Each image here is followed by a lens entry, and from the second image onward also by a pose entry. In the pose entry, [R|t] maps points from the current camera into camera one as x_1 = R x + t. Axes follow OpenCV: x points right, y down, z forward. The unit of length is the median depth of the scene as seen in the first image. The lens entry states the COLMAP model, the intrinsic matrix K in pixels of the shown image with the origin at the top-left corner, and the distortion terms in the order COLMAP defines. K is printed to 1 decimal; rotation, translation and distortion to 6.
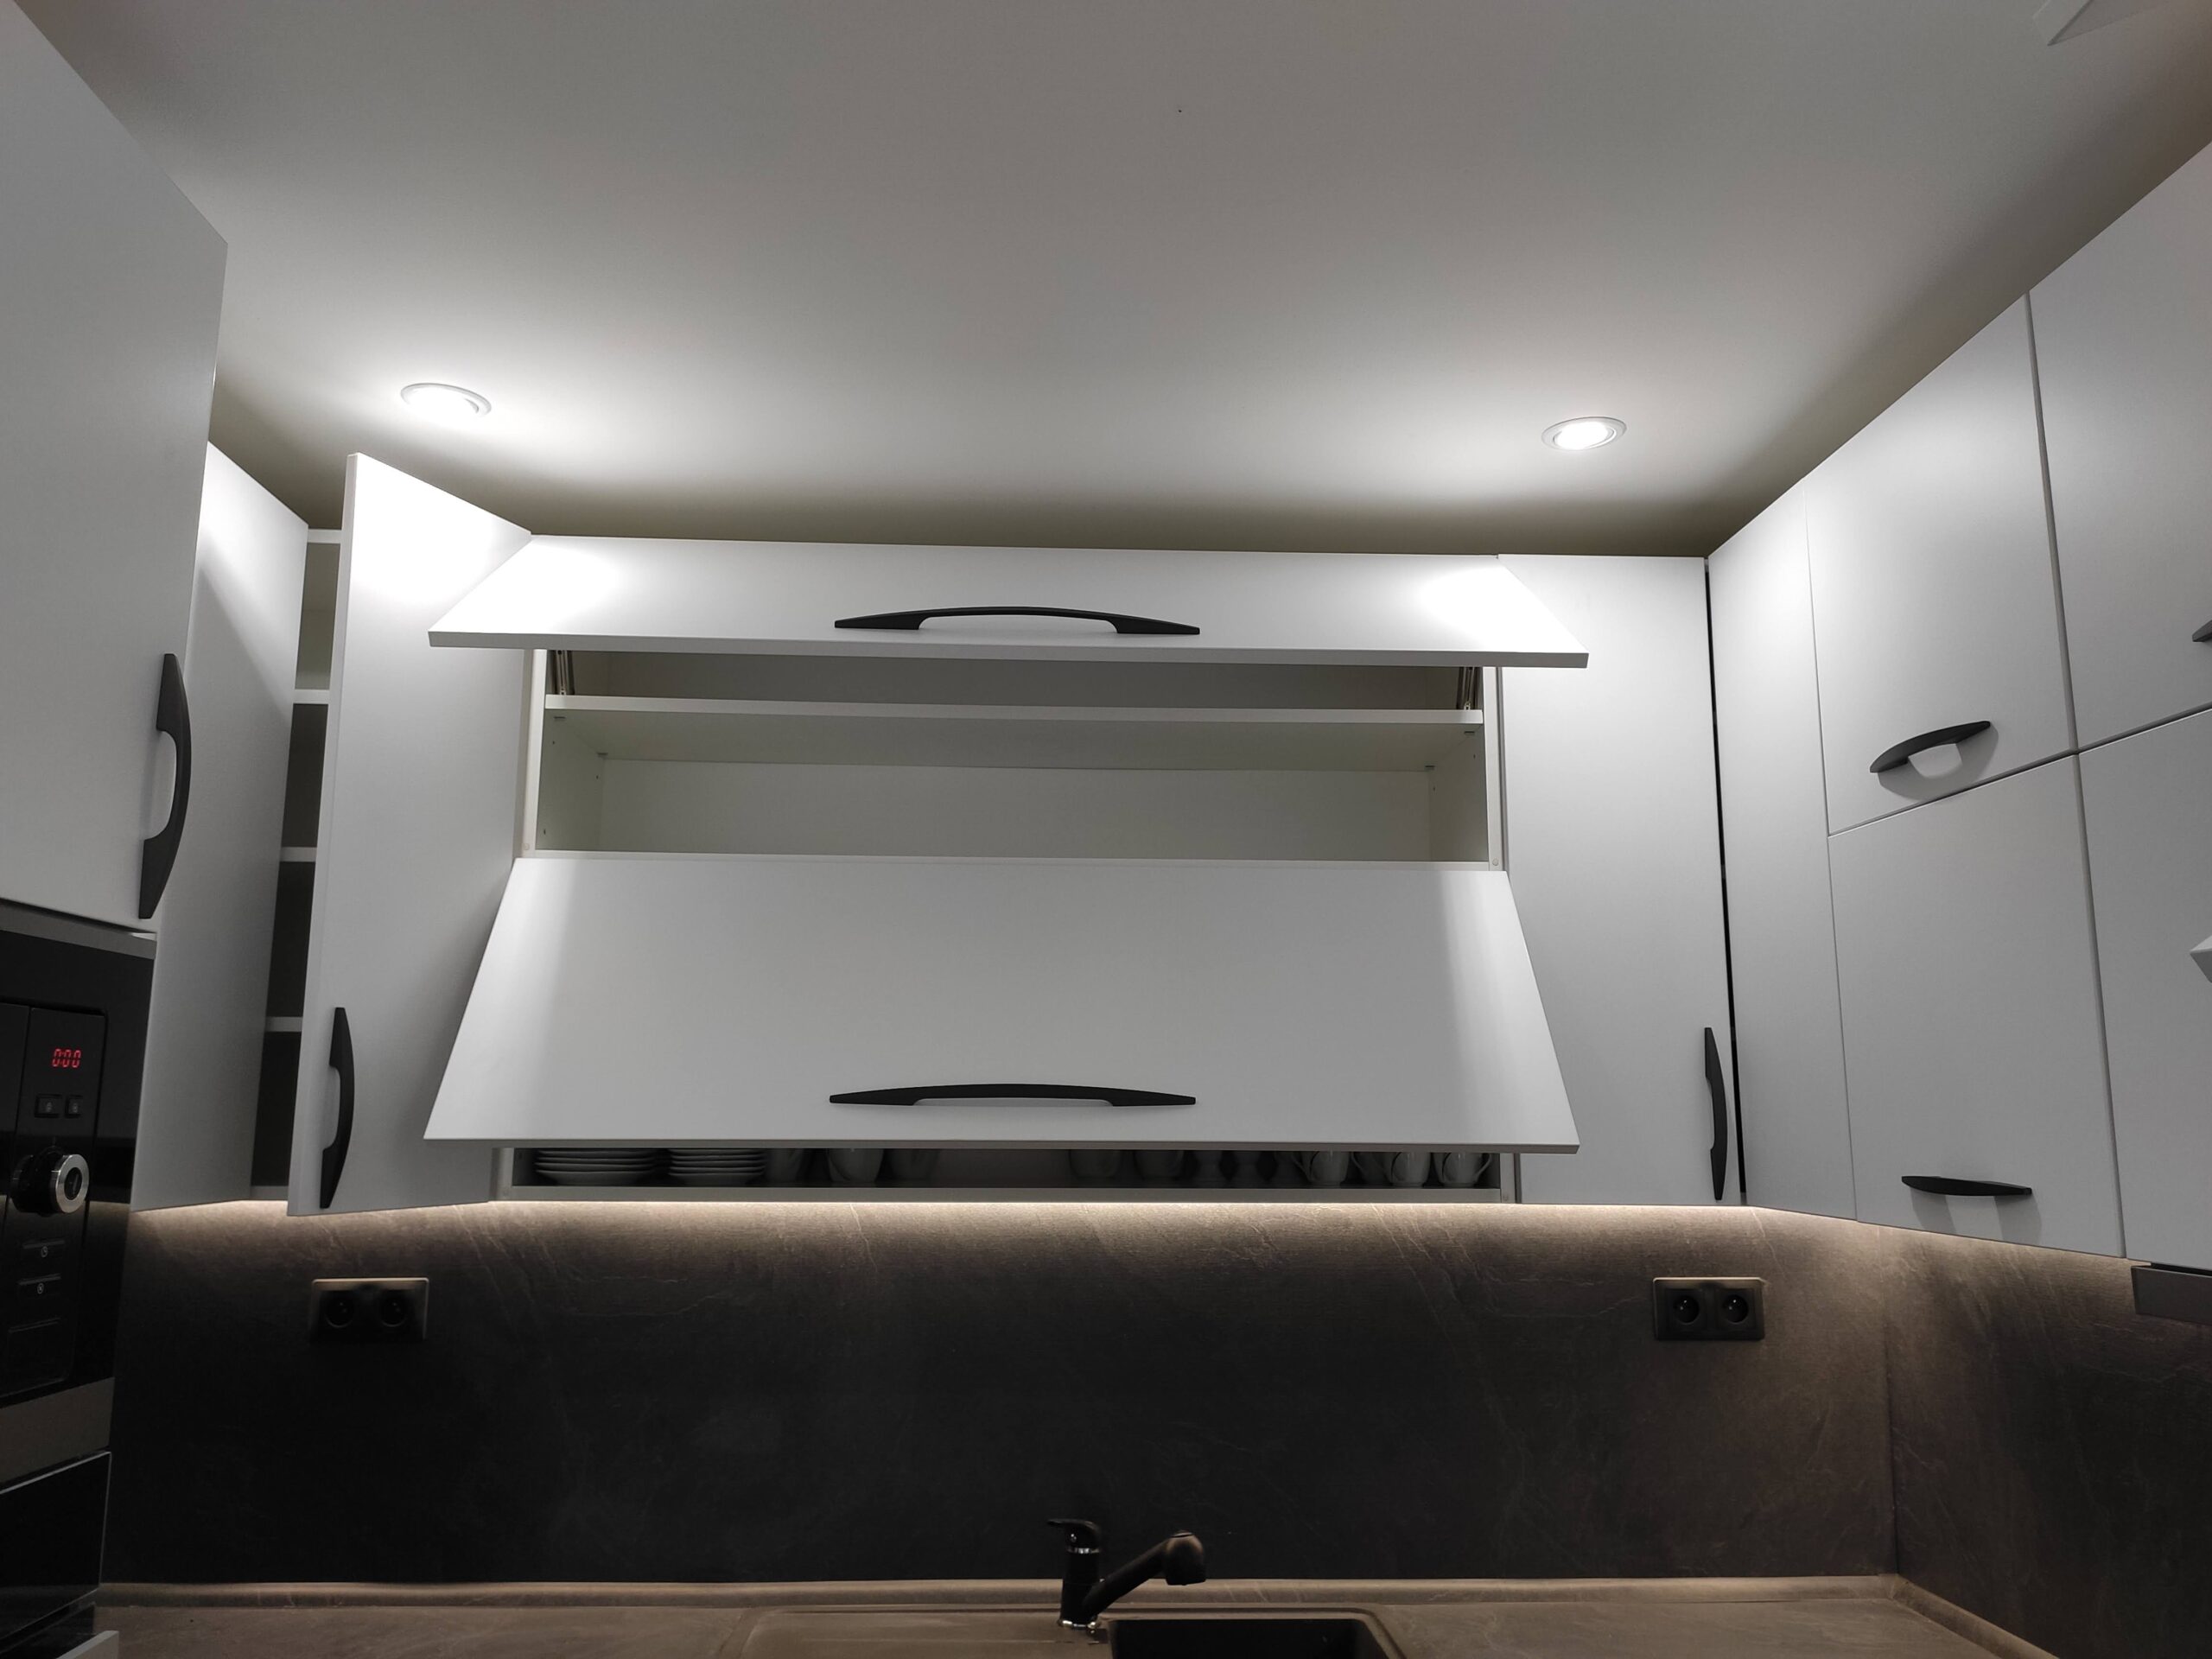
lens RADIAL K [[1658.0, 0, 1105.6], [0, 1658.0, 829.8], [0, 0, 1]] dist [0.091604, -0.141142]
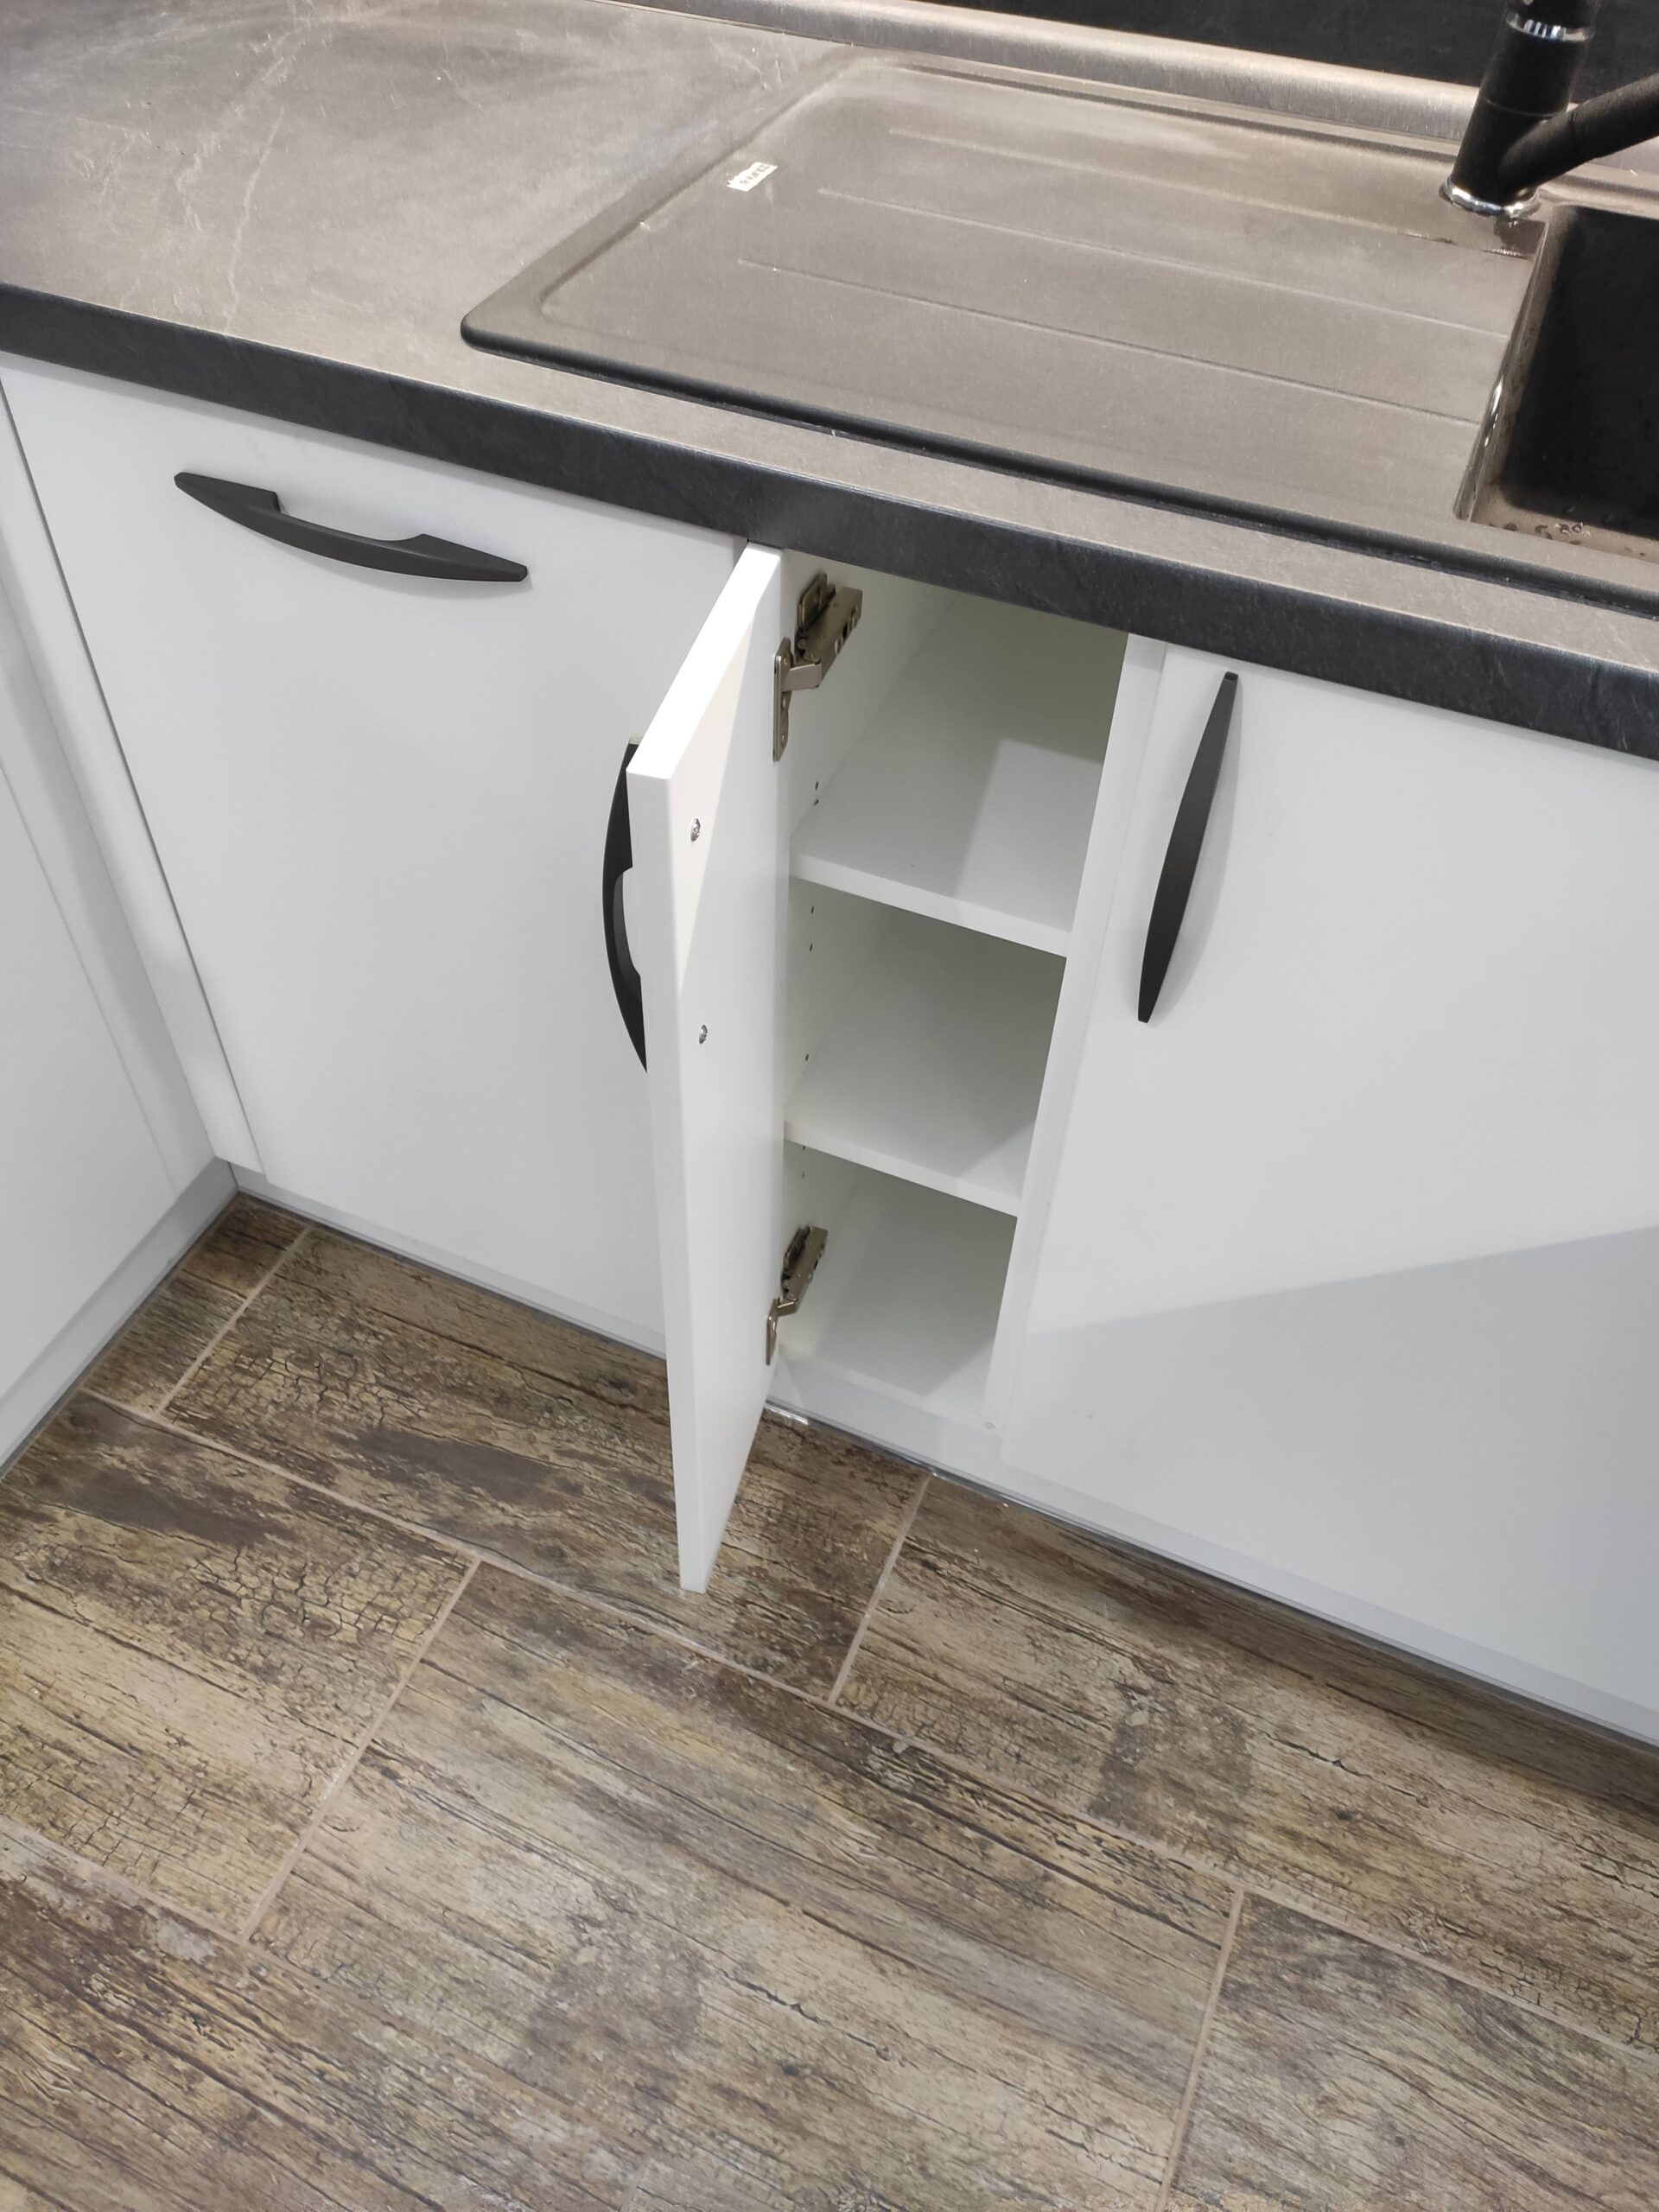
lens RADIAL K [[1664.7, 0, 820.8], [0, 1664.7, 1099.0], [0, 0, 1]] dist [0.057857, -0.080600]
pose [[0.901405, 0.332962, -0.276776, 0.026324], [0.050022, 0.554876, 0.830428, 0.210146], [0.430077, -0.762397, 0.483513, 0.490987]]
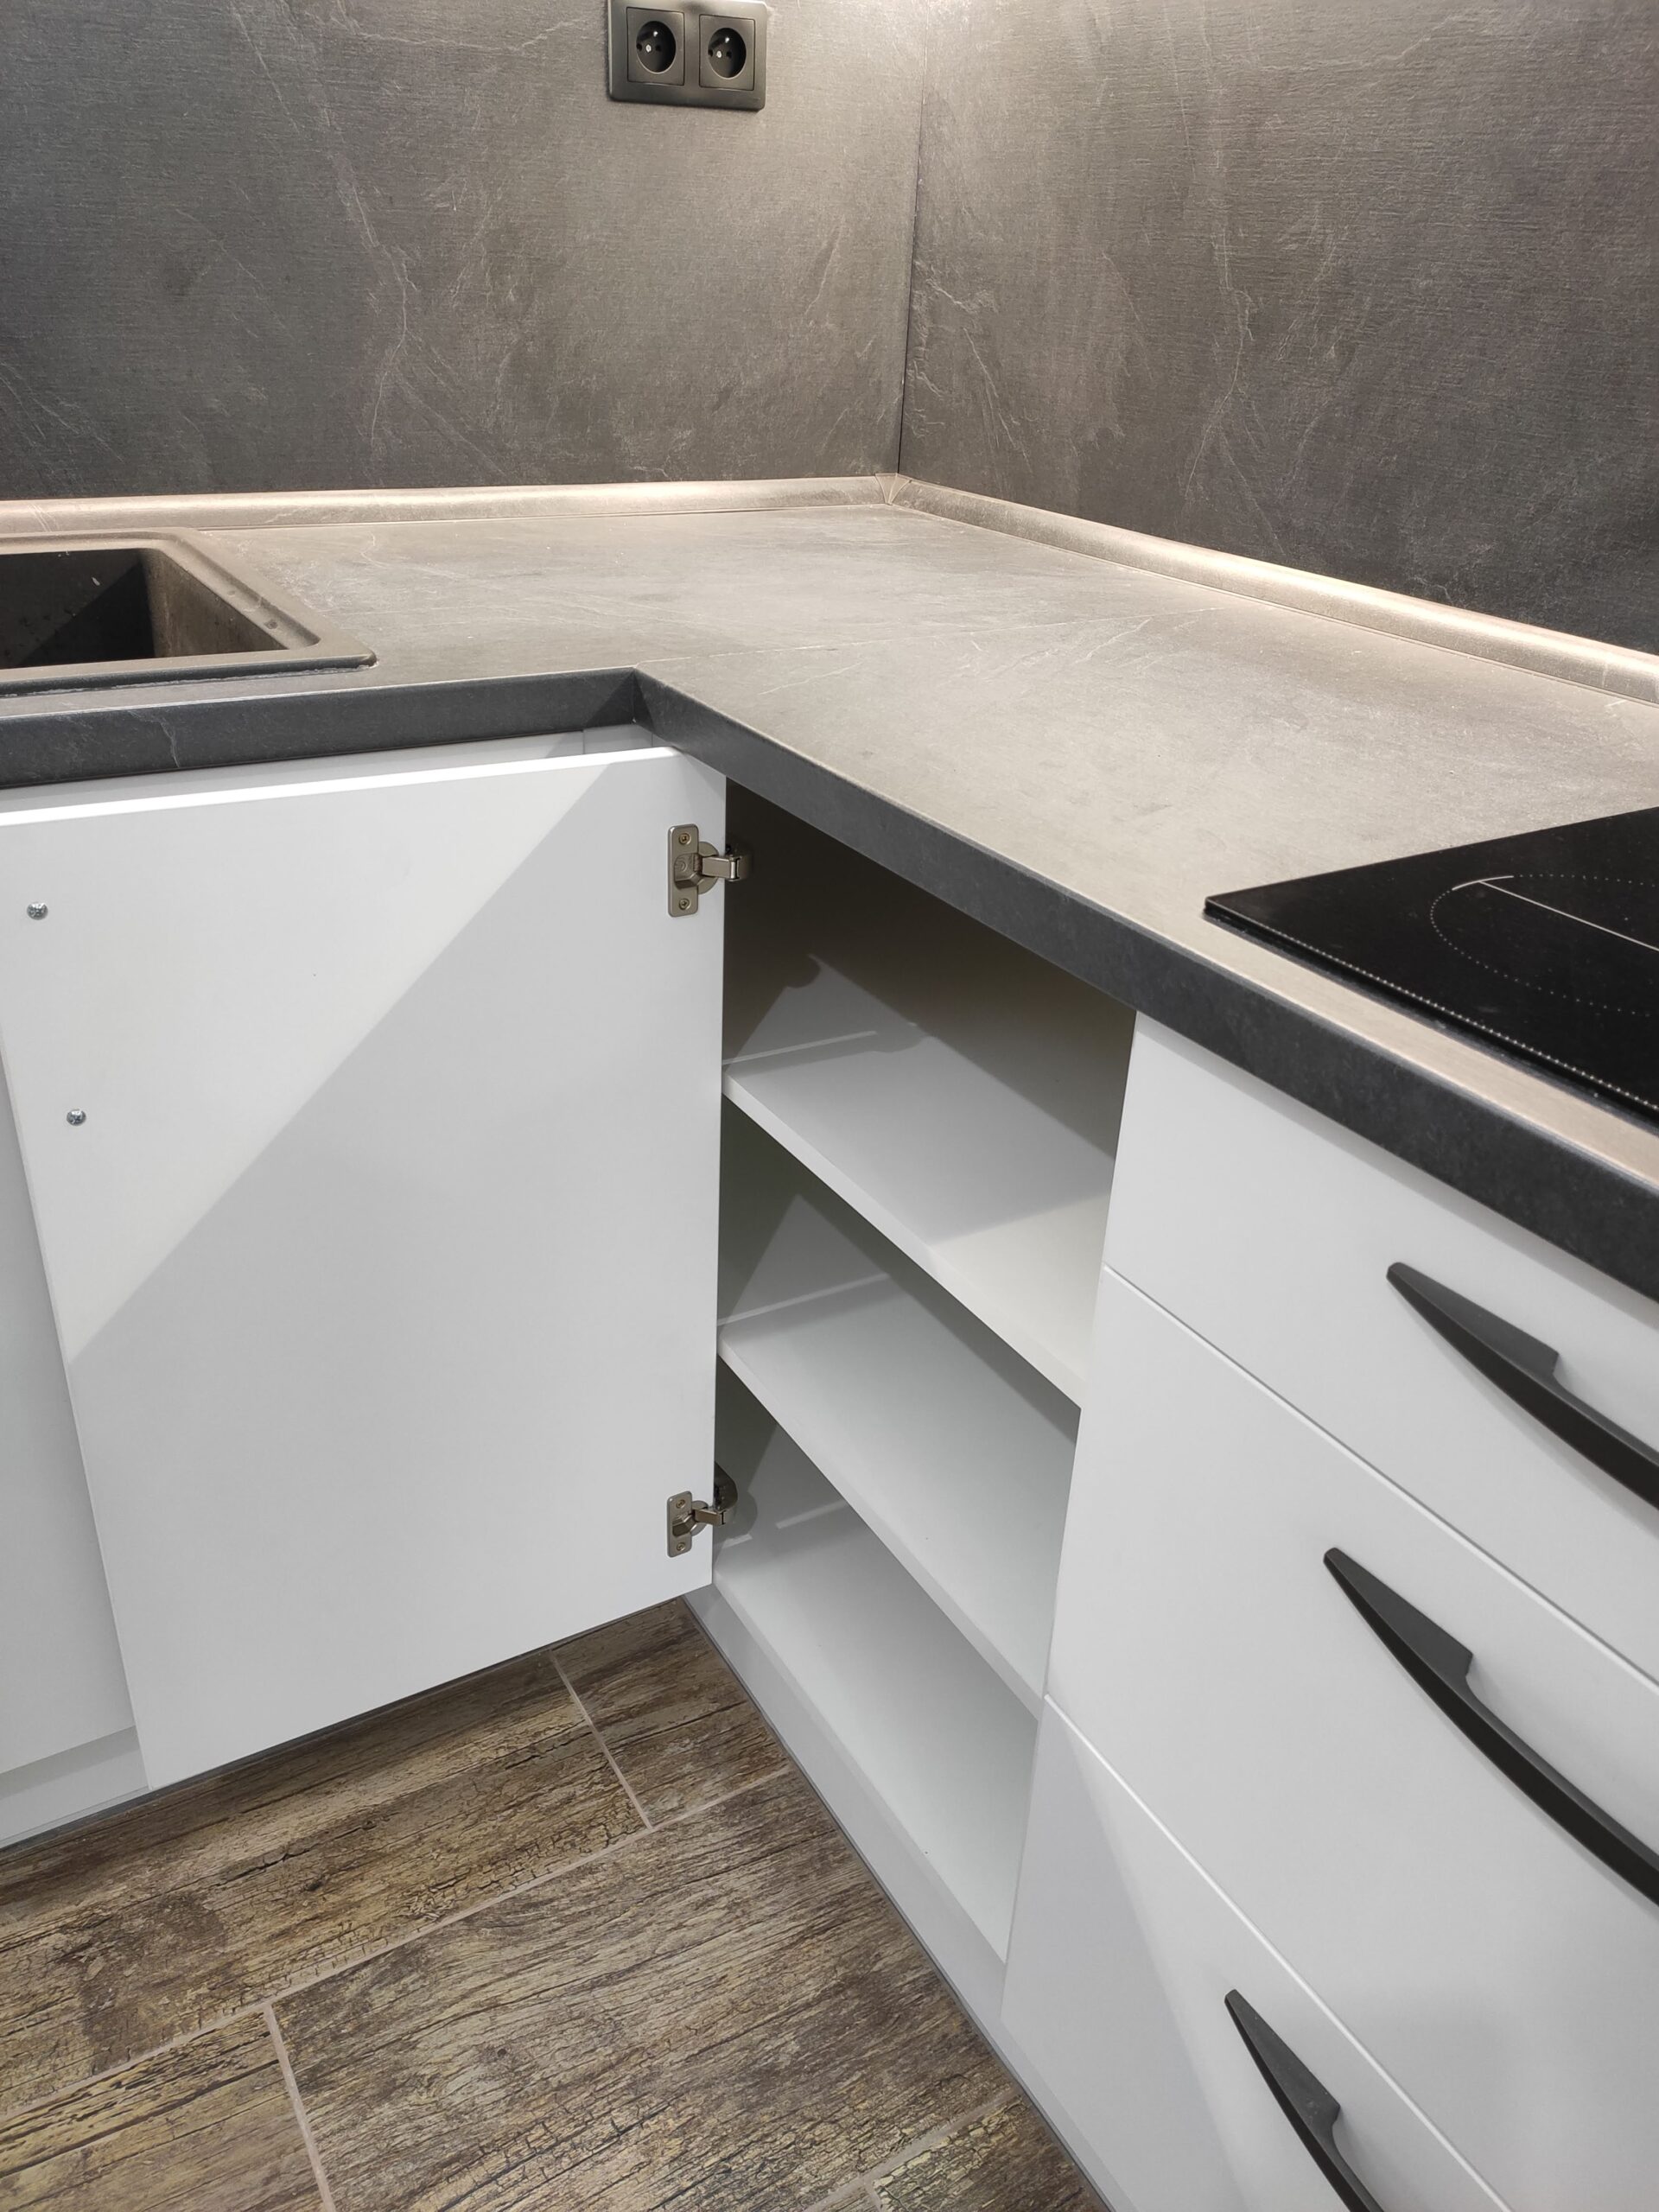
lens RADIAL K [[1653.8, 0, 820.6], [0, 1653.8, 1104.6], [0, 0, 1]] dist [0.040917, -0.056601]
pose [[0.881529, -0.190530, 0.431978, 0.061754], [-0.115682, 0.799900, 0.588878, 0.235702], [-0.457738, -0.569085, 0.683094, 0.342554]]
